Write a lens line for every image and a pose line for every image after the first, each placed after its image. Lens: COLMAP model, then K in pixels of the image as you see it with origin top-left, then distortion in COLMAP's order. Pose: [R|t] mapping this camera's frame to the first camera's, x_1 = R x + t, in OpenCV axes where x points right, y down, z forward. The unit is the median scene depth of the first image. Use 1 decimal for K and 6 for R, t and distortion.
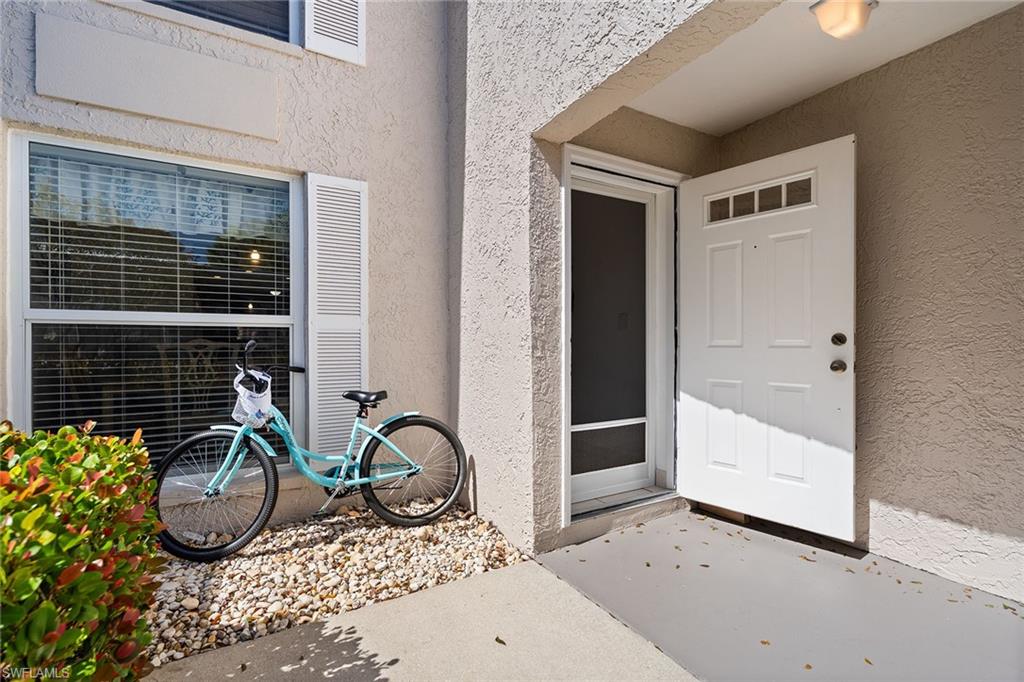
lens RADIAL K [[464.5, 0, 515.0], [0, 464.5, 347.2], [0, 0, 1]] dist [0.000518, -0.001469]
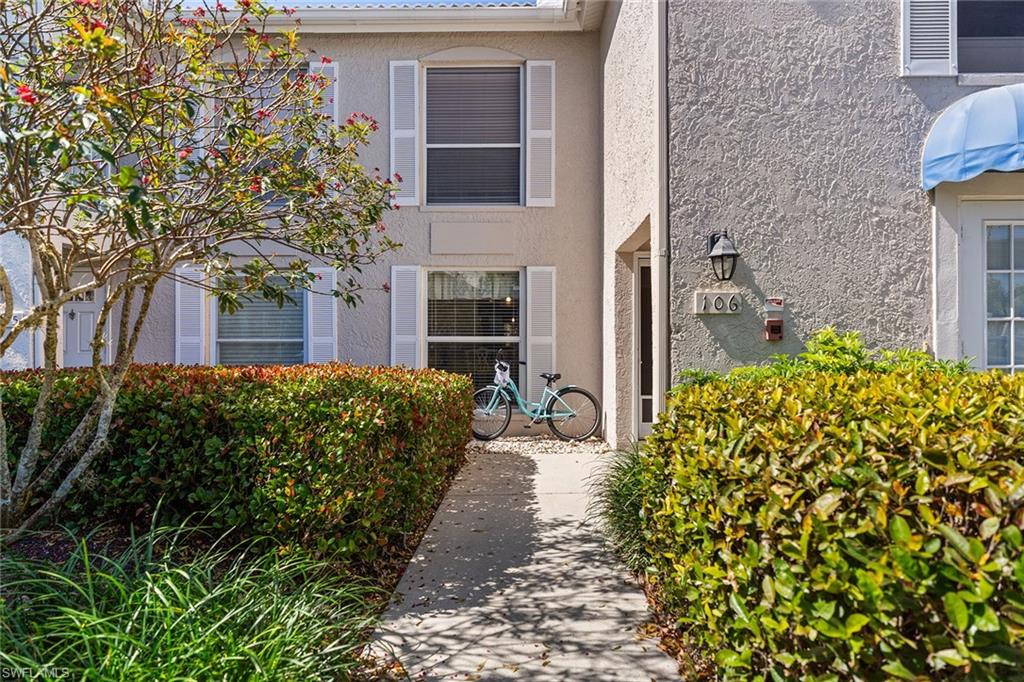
lens RADIAL K [[560.8, 0, 512.2], [0, 560.8, 344.7], [0, 0, 1]] dist [-0.000454, -0.000005]
pose [[0.862245, -0.001065, -0.506491, 0.781639], [-0.007838, 0.999850, -0.015447, 0.007006], [0.506432, 0.017289, 0.862107, -1.207900]]
